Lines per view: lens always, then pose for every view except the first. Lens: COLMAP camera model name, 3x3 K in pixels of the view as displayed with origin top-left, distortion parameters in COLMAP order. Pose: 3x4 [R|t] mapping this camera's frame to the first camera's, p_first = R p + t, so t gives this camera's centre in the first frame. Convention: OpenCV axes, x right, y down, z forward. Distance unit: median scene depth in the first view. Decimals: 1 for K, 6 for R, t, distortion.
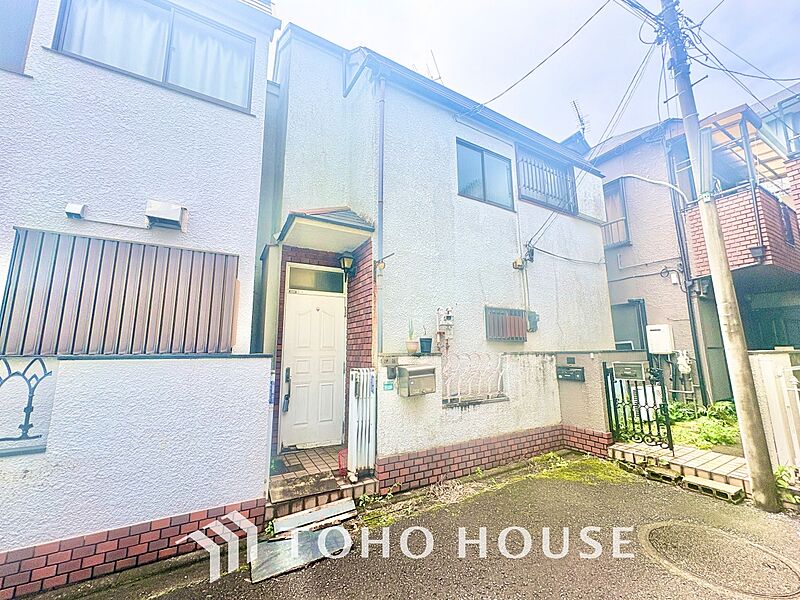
lens RADIAL K [[318.1, 0, 400.0], [0, 318.1, 300.0], [0, 0, 1]] dist [-0.000201, -0.000138]
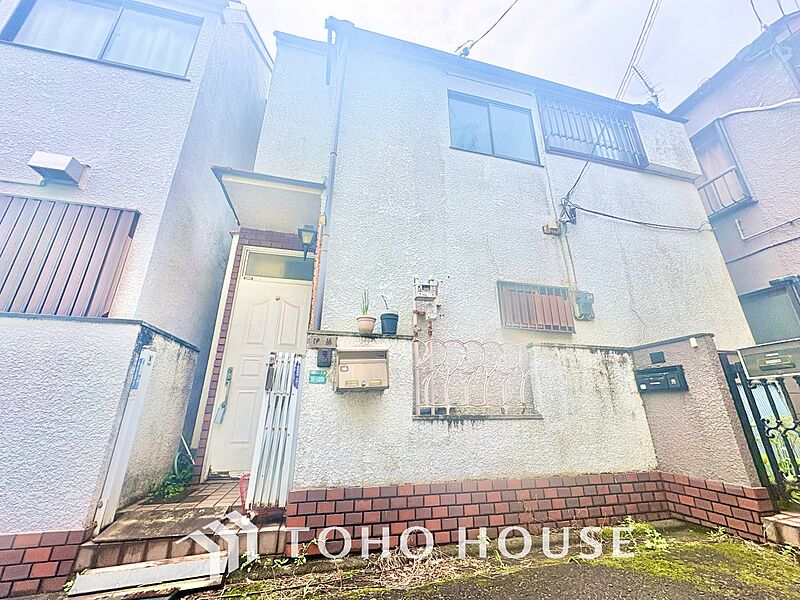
lens RADIAL K [[318.1, 0, 400.0], [0, 318.1, 300.0], [0, 0, 1]] dist [-0.000201, -0.000138]
pose [[0.962051, -0.082187, -0.260199, 0.254187], [0.035320, 0.983048, -0.179916, 0.188331], [0.270575, 0.163898, 0.948645, 0.303738]]
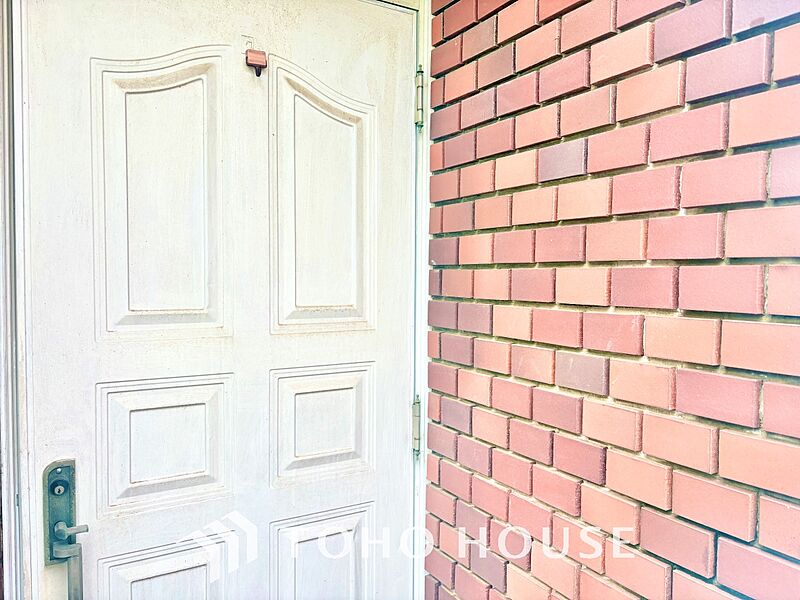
lens RADIAL K [[604.4, 0, 400.0], [0, 604.4, 300.0], [0, 0, 1]] dist [0.003333, 0.001234]
pose [[0.999842, 0.014983, 0.009565, -0.188820], [-0.016578, 0.980142, 0.197601, 0.079893], [-0.006414, -0.197729, 0.980236, 0.689786]]
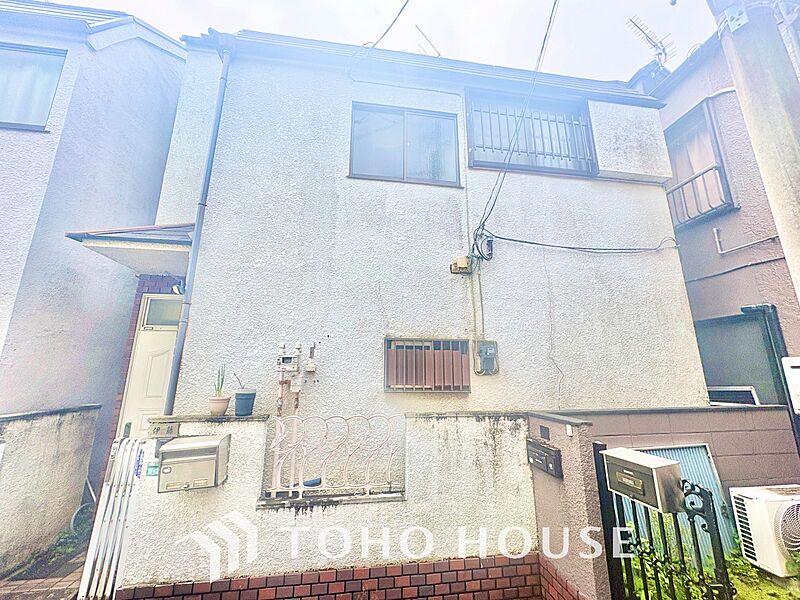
lens RADIAL K [[318.1, 0, 400.0], [0, 318.1, 300.0], [0, 0, 1]] dist [-0.000201, -0.000138]
pose [[0.932823, -0.071591, -0.353152, 0.557547], [0.049461, 0.996227, -0.071308, -0.007729], [0.356925, 0.049050, 0.932844, 0.432139]]
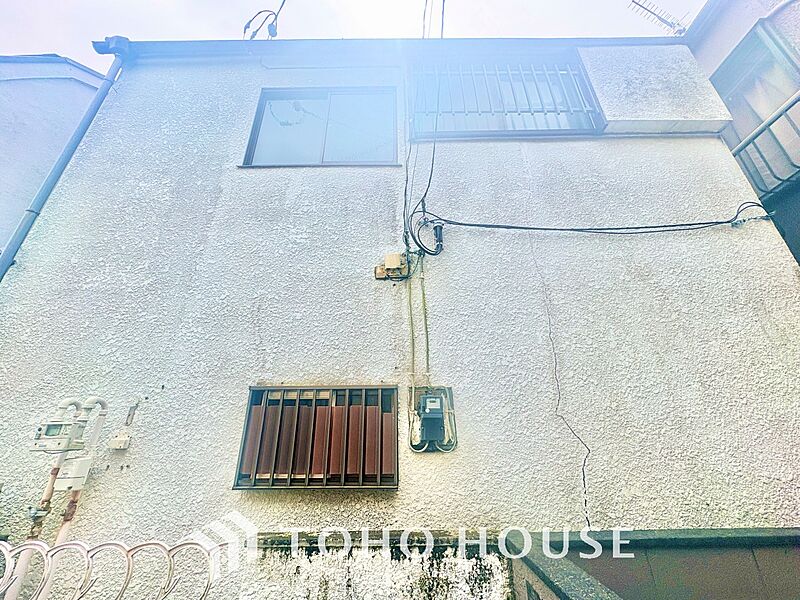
lens RADIAL K [[318.1, 0, 400.0], [0, 318.1, 300.0], [0, 0, 1]] dist [-0.000201, -0.000138]
pose [[0.866356, -0.202736, -0.456427, 0.650224], [0.085266, 0.960526, -0.264801, 0.039445], [0.492095, 0.190494, 0.849444, 0.784265]]
